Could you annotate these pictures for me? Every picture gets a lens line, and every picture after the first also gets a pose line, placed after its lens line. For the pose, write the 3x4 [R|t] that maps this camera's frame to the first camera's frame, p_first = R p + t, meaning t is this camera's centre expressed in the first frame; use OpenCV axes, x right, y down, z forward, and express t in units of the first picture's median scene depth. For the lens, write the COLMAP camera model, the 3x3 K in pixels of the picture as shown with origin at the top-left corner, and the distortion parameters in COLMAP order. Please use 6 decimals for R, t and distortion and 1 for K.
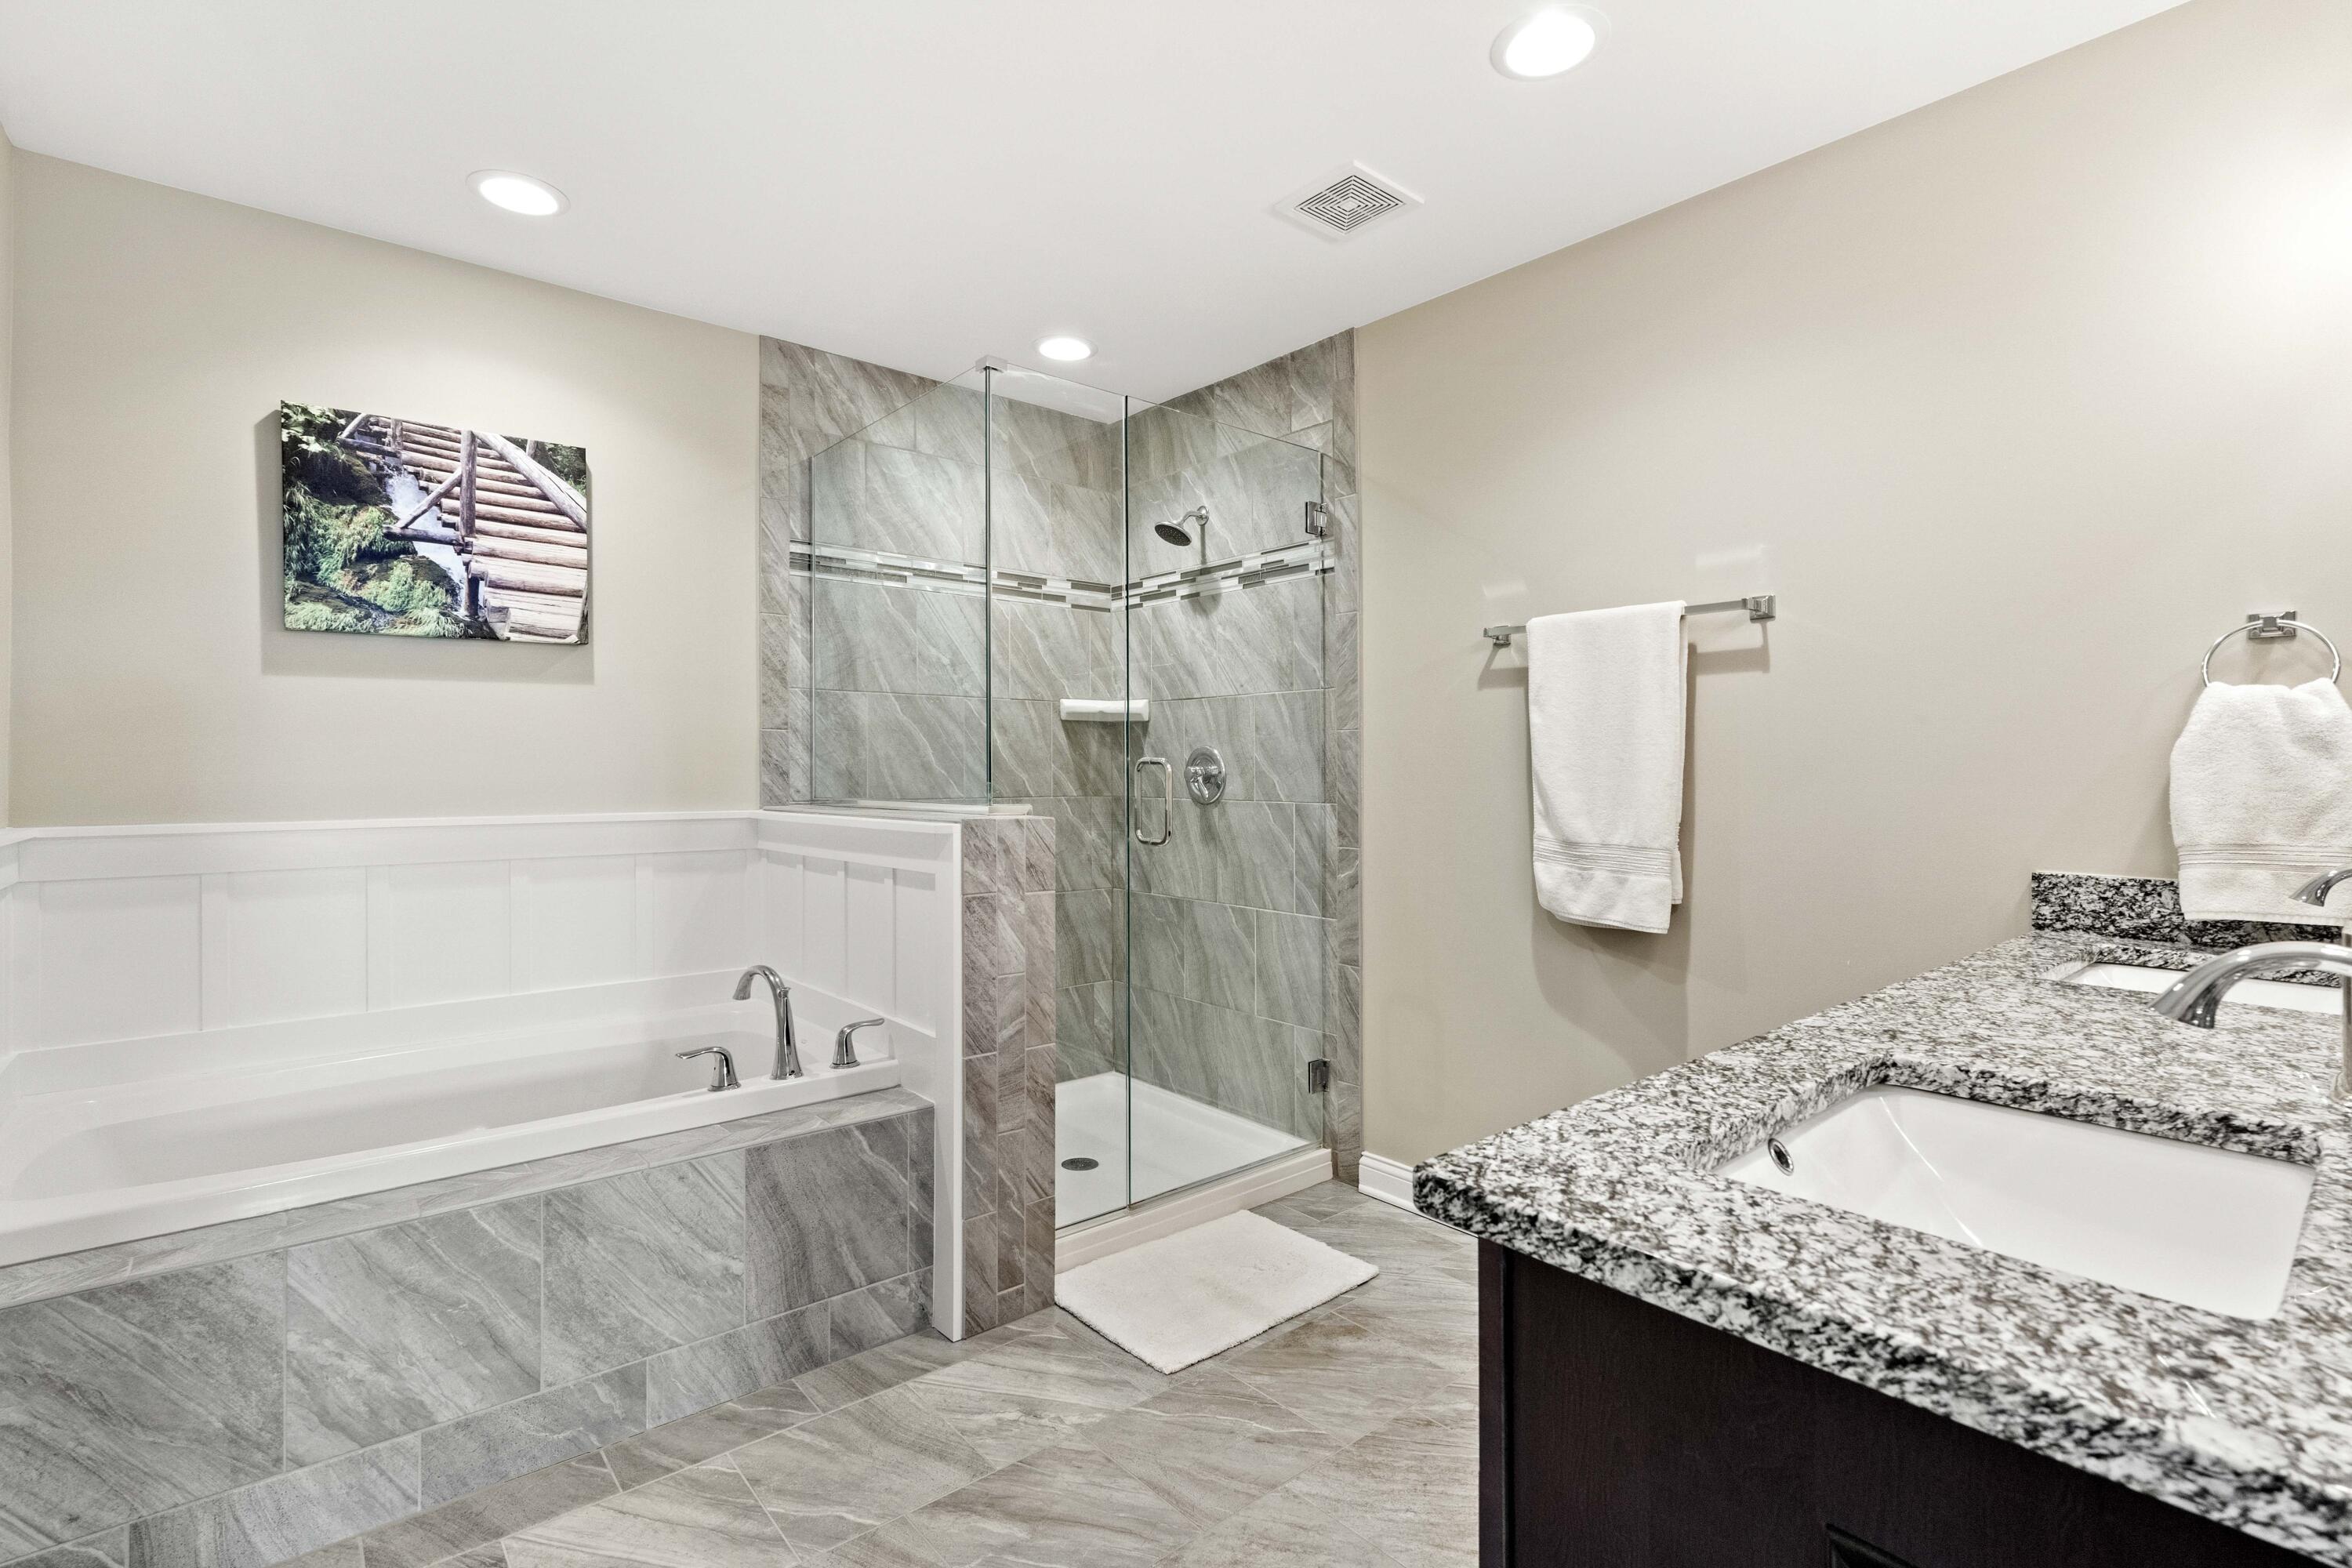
lens RADIAL K [[1067.6, 0, 1173.1], [0, 1067.6, 776.6], [0, 0, 1]] dist [-0.000461, 0.000469]
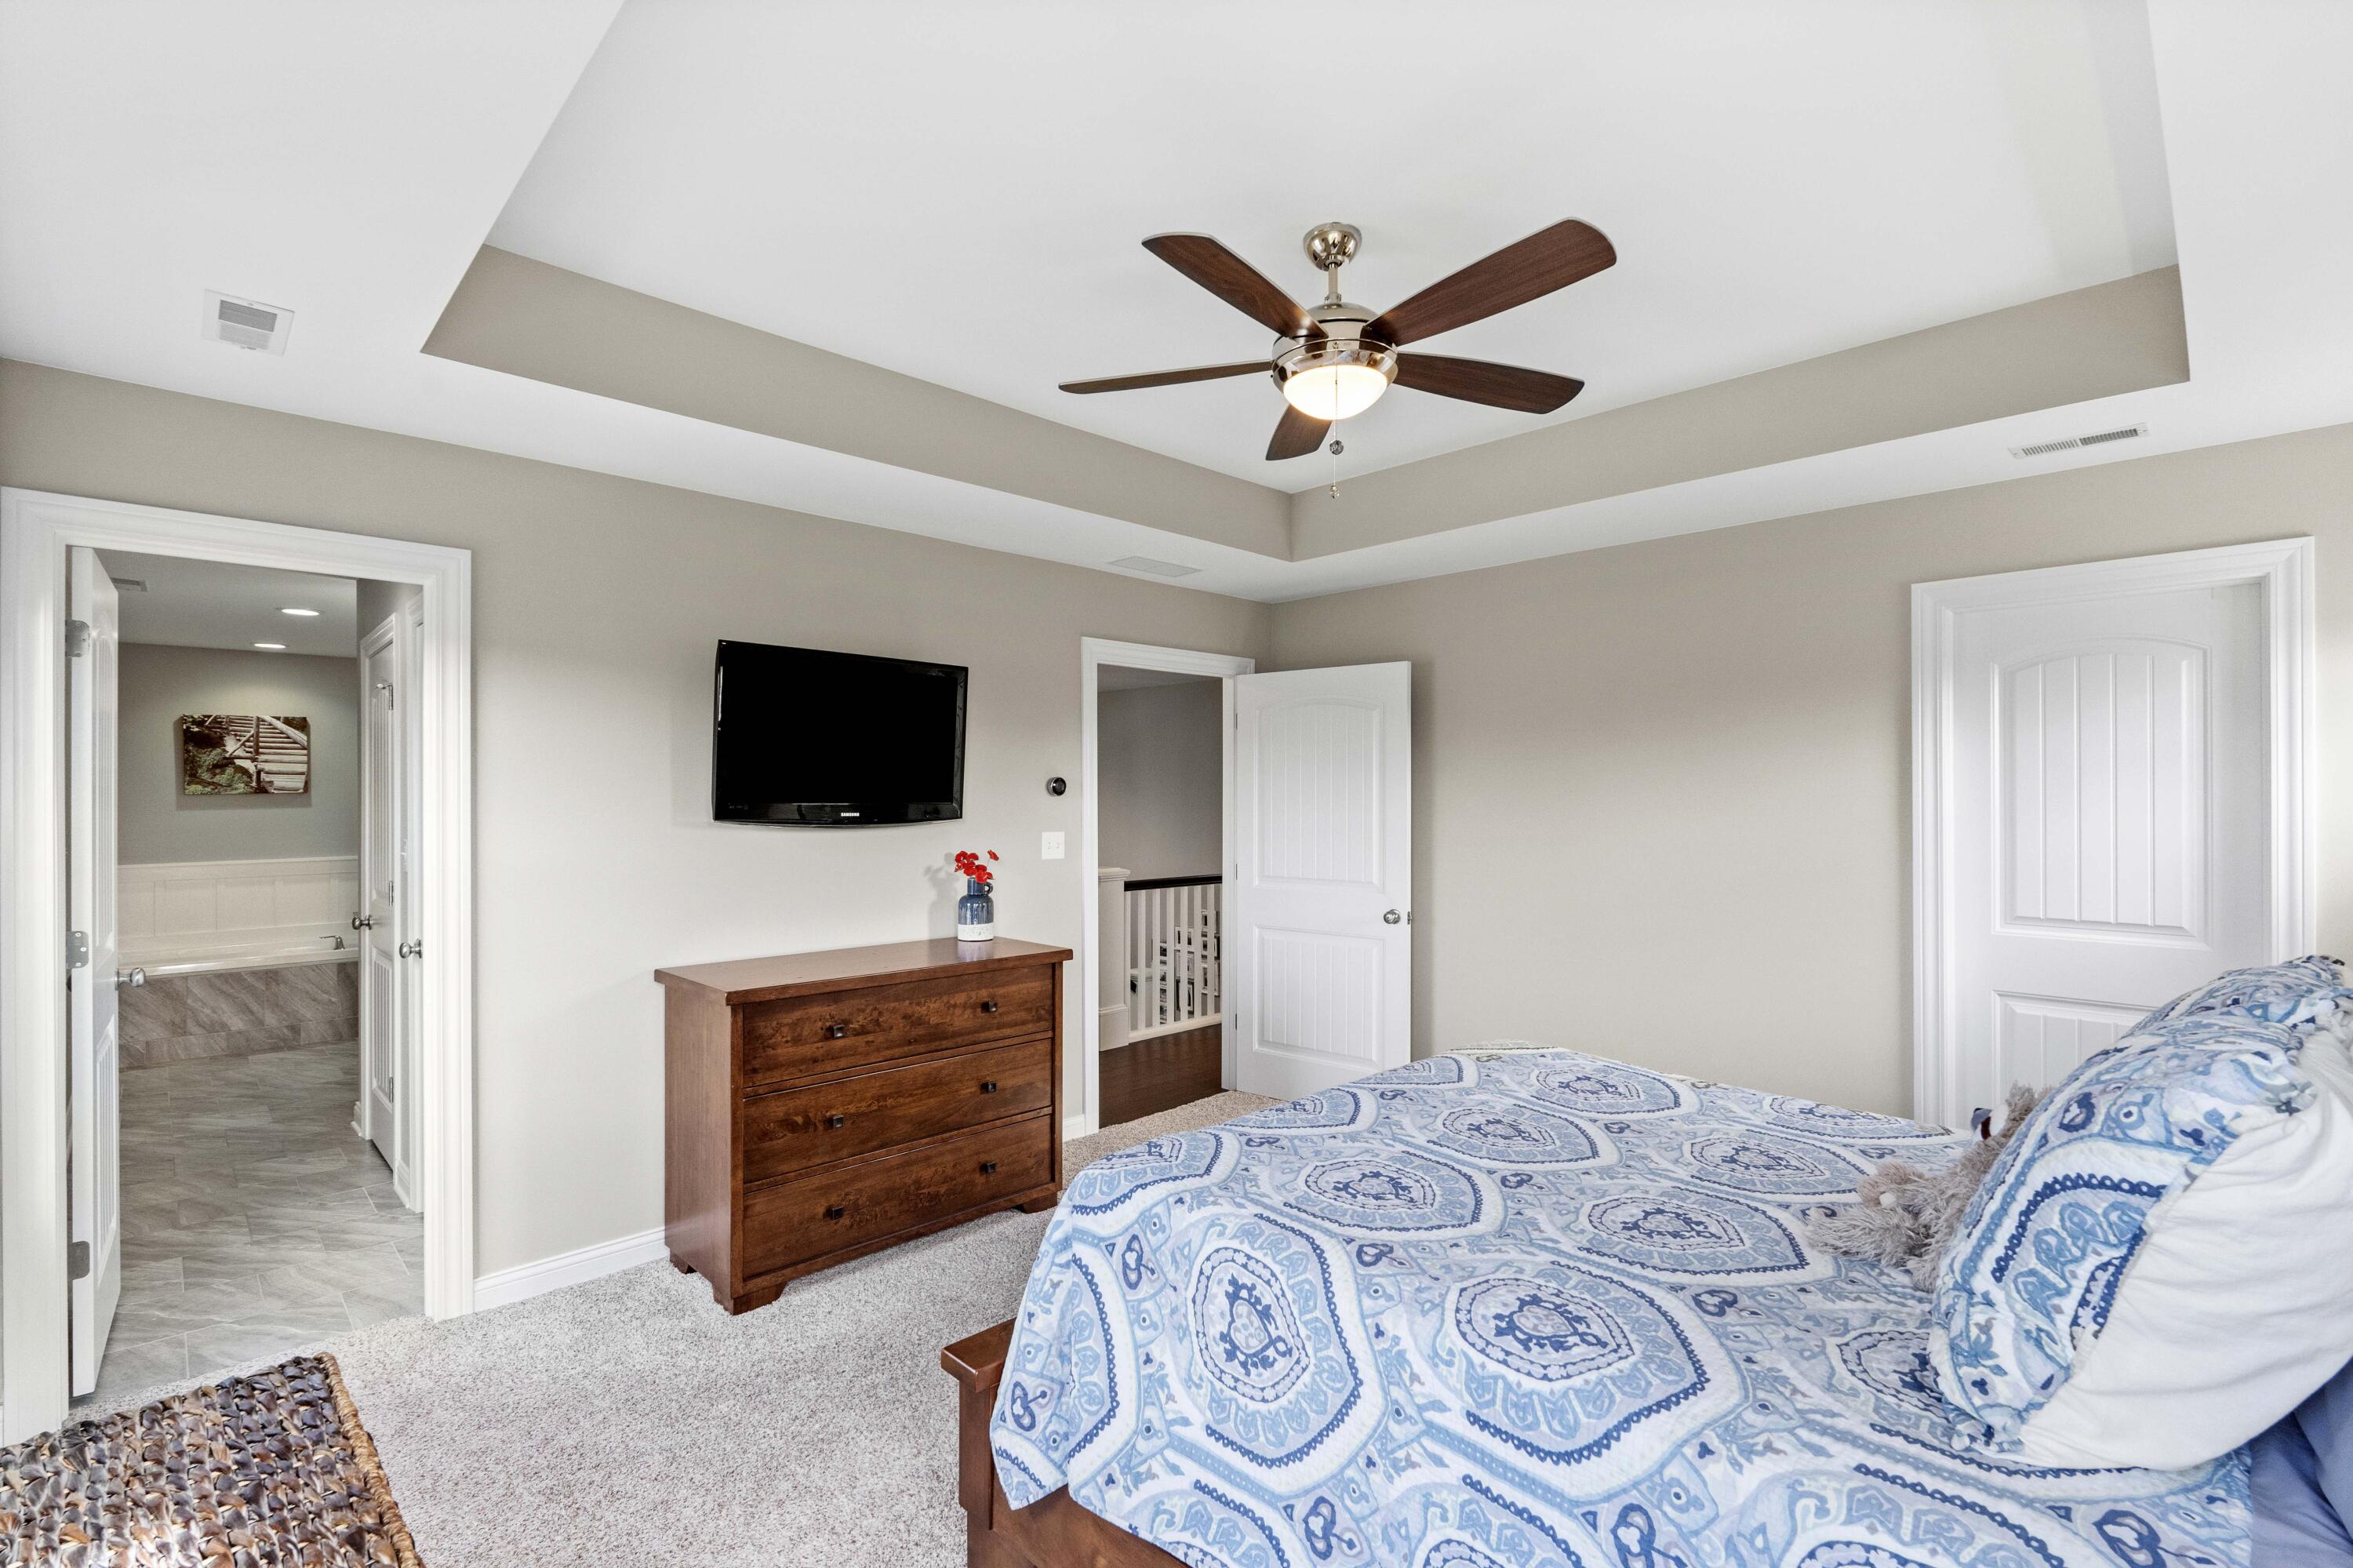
lens RADIAL K [[1068.1, 0, 1178.8], [0, 1068.1, 797.0], [0, 0, 1]] dist [-0.000461, 0.000469]
pose [[0.998365, -0.006467, 0.056786, 1.582783], [0.006457, 0.999979, 0.000354, -0.111576], [-0.056787, 0.000013, 0.998386, -1.910516]]
